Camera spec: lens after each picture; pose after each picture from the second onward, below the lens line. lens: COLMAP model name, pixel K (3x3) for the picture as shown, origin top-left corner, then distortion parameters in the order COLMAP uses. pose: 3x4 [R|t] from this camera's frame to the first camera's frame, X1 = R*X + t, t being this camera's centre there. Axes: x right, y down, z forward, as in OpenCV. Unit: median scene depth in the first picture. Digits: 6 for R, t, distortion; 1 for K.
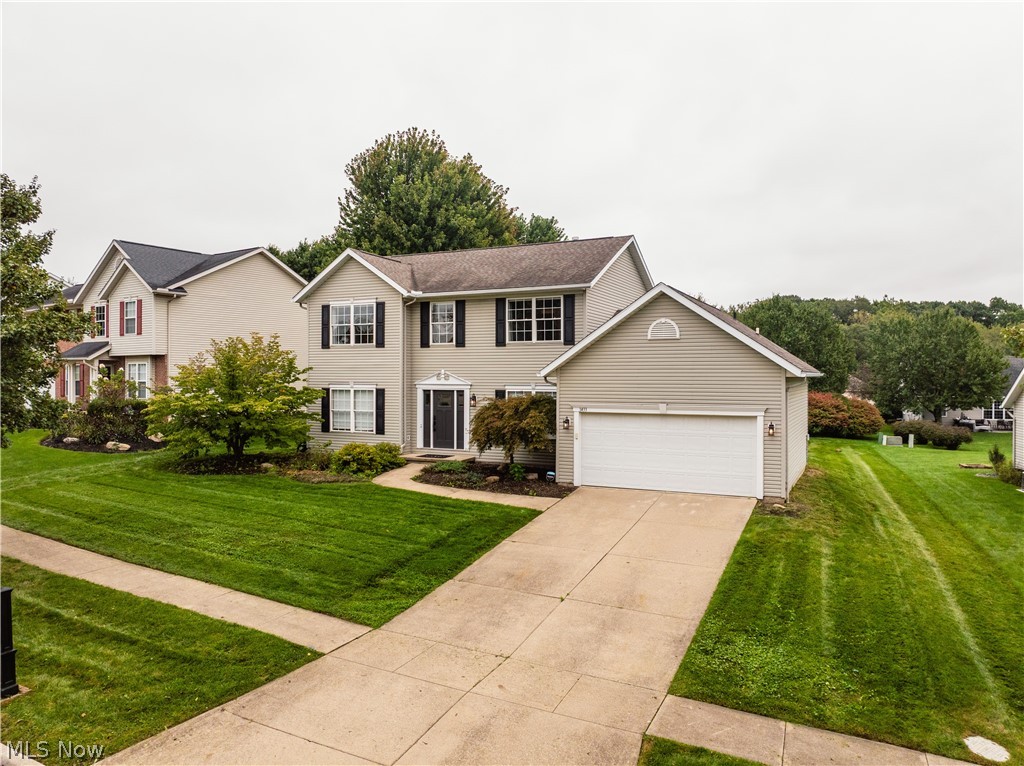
lens RADIAL K [[729.3, 0, 511.7], [0, 729.3, 379.2], [0, 0, 1]] dist [-0.045554, 0.001336]
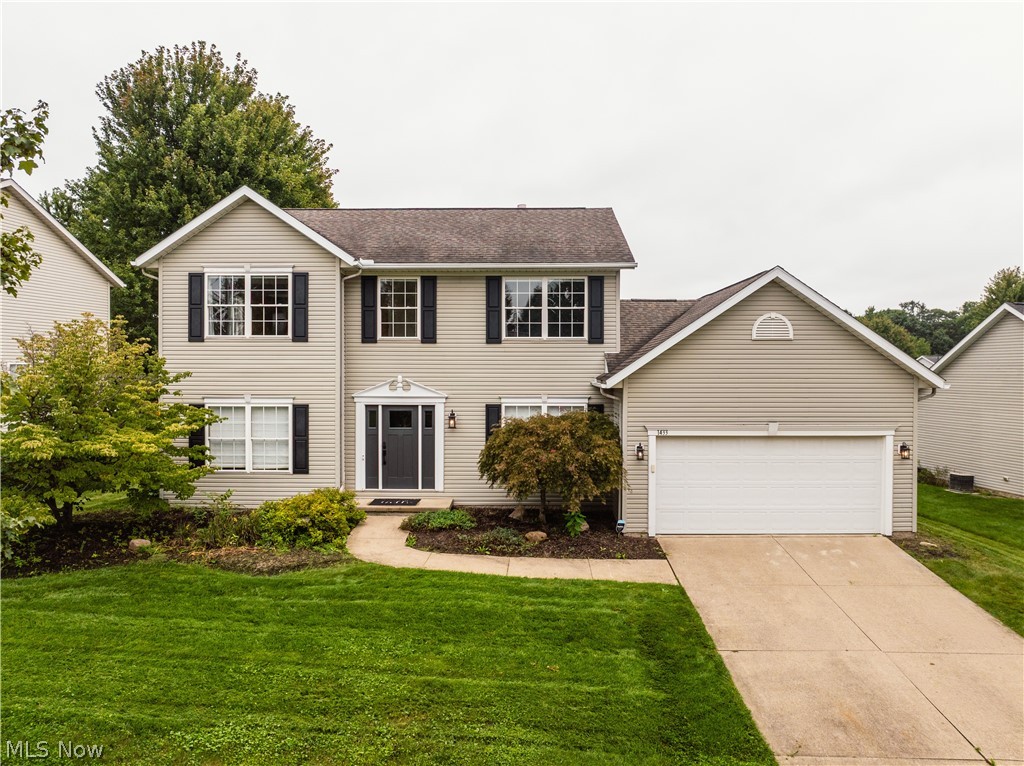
lens RADIAL K [[729.3, 0, 511.7], [0, 729.3, 379.2], [0, 0, 1]] dist [-0.045554, 0.001336]
pose [[0.903747, -0.006299, 0.428020, -0.293205], [0.001383, 0.999929, 0.011795, -0.017503], [-0.428065, -0.010067, 0.903692, 0.329670]]
